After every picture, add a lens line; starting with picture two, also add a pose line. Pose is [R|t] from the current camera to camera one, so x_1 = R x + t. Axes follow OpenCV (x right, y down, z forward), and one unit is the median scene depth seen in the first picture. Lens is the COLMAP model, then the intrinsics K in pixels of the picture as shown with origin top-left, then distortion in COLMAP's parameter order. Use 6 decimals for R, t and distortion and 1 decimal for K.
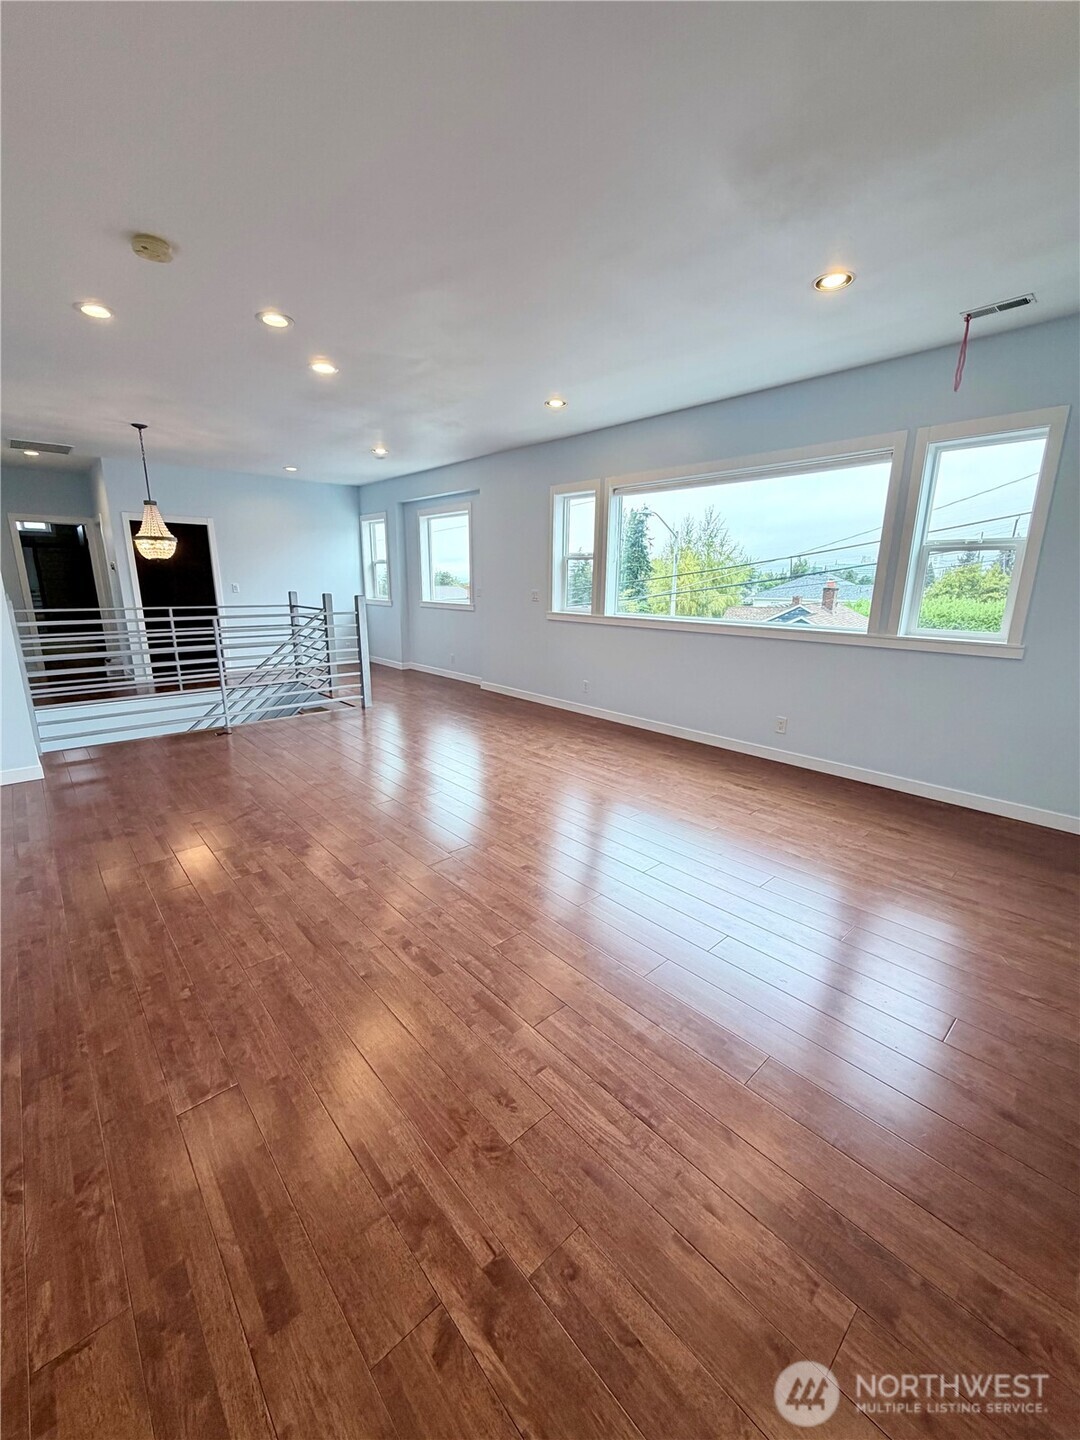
lens RADIAL K [[574.6, 0, 542.3], [0, 574.6, 718.6], [0, 0, 1]] dist [-0.000095, -0.000200]
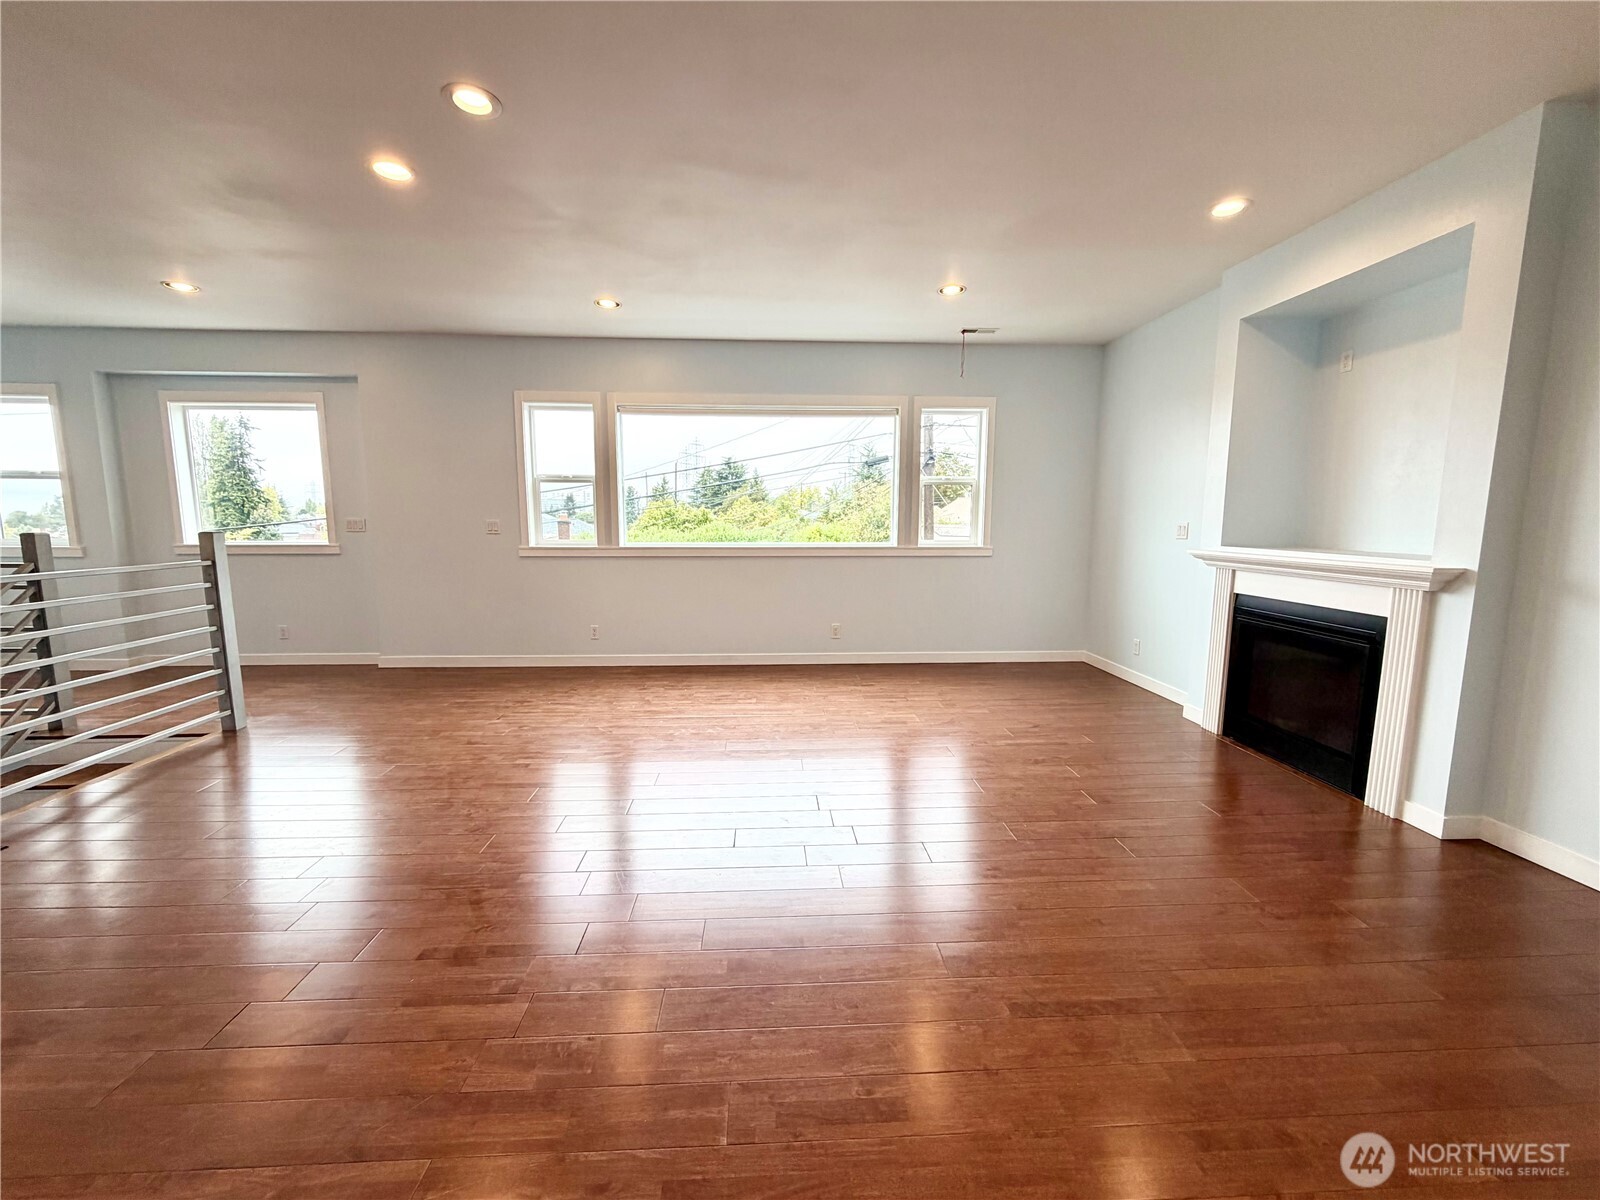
lens RADIAL K [[638.5, 0, 795.5], [0, 638.5, 603.6], [0, 0, 1]] dist [-0.000095, -0.000200]
pose [[0.631607, -0.112732, 0.767049, -0.519661], [0.188001, 0.982113, -0.010464, -0.038532], [-0.752149, 0.150815, 0.641503, 0.215637]]
